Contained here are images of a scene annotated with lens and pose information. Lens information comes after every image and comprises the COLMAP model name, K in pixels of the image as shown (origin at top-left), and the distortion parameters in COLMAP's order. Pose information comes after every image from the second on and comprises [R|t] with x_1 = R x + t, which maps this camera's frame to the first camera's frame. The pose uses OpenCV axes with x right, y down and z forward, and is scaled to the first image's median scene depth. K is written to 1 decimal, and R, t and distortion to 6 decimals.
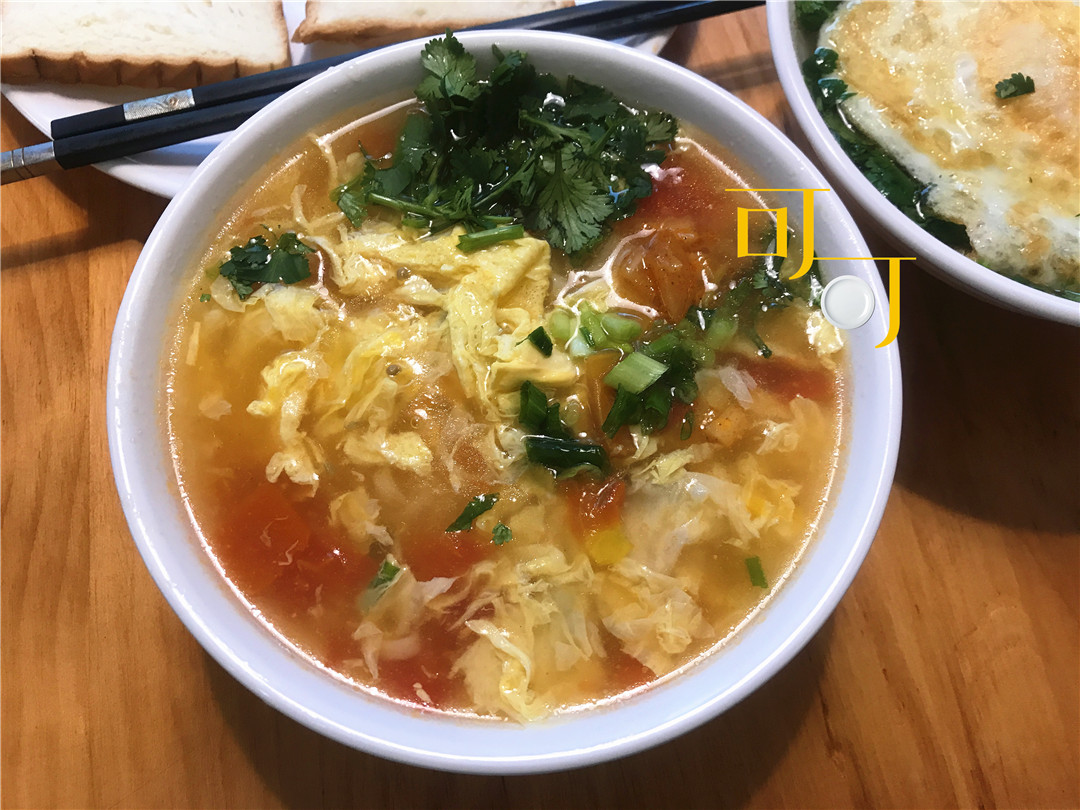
lens RADIAL K [[1057.9, 0, 540.0], [0, 1057.9, 405.0], [0, 0, 1]] dist [0.059581, 0.008301]
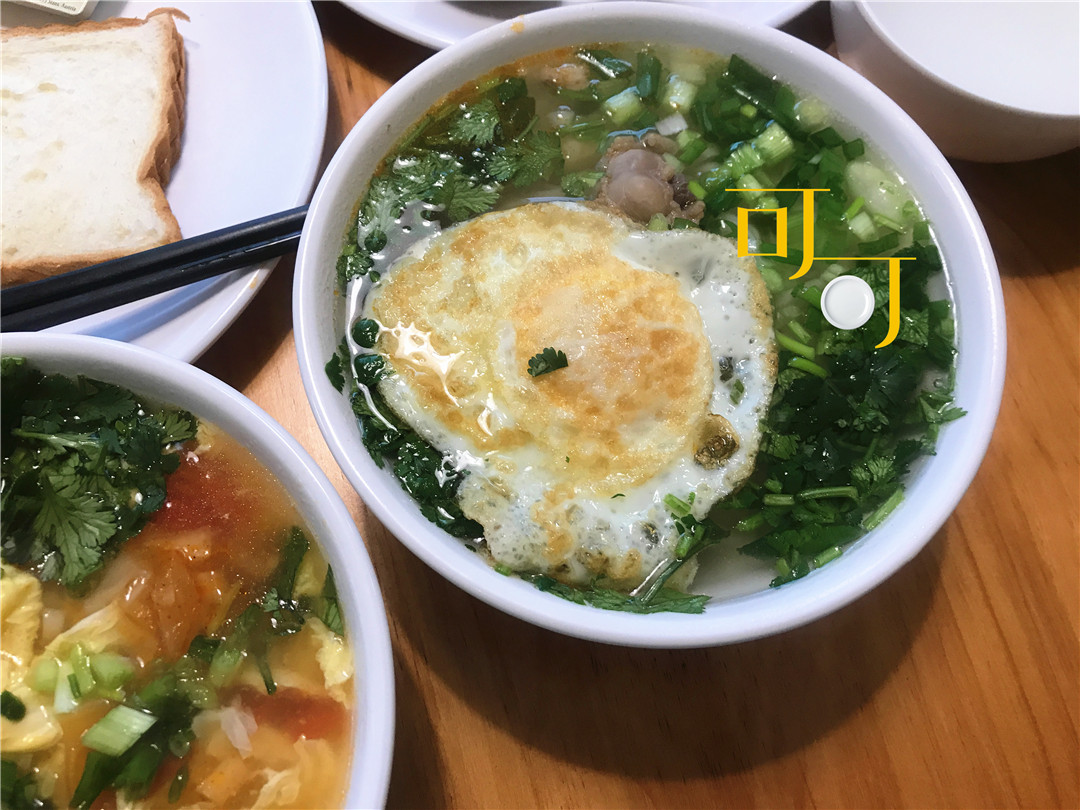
lens RADIAL K [[1057.9, 0, 540.0], [0, 1057.9, 405.0], [0, 0, 1]] dist [0.059581, 0.008301]
pose [[0.997030, -0.071666, 0.028216, 0.432477], [0.071726, 0.997424, -0.001119, -0.273917], [-0.028063, 0.003139, 0.999601, 0.059588]]
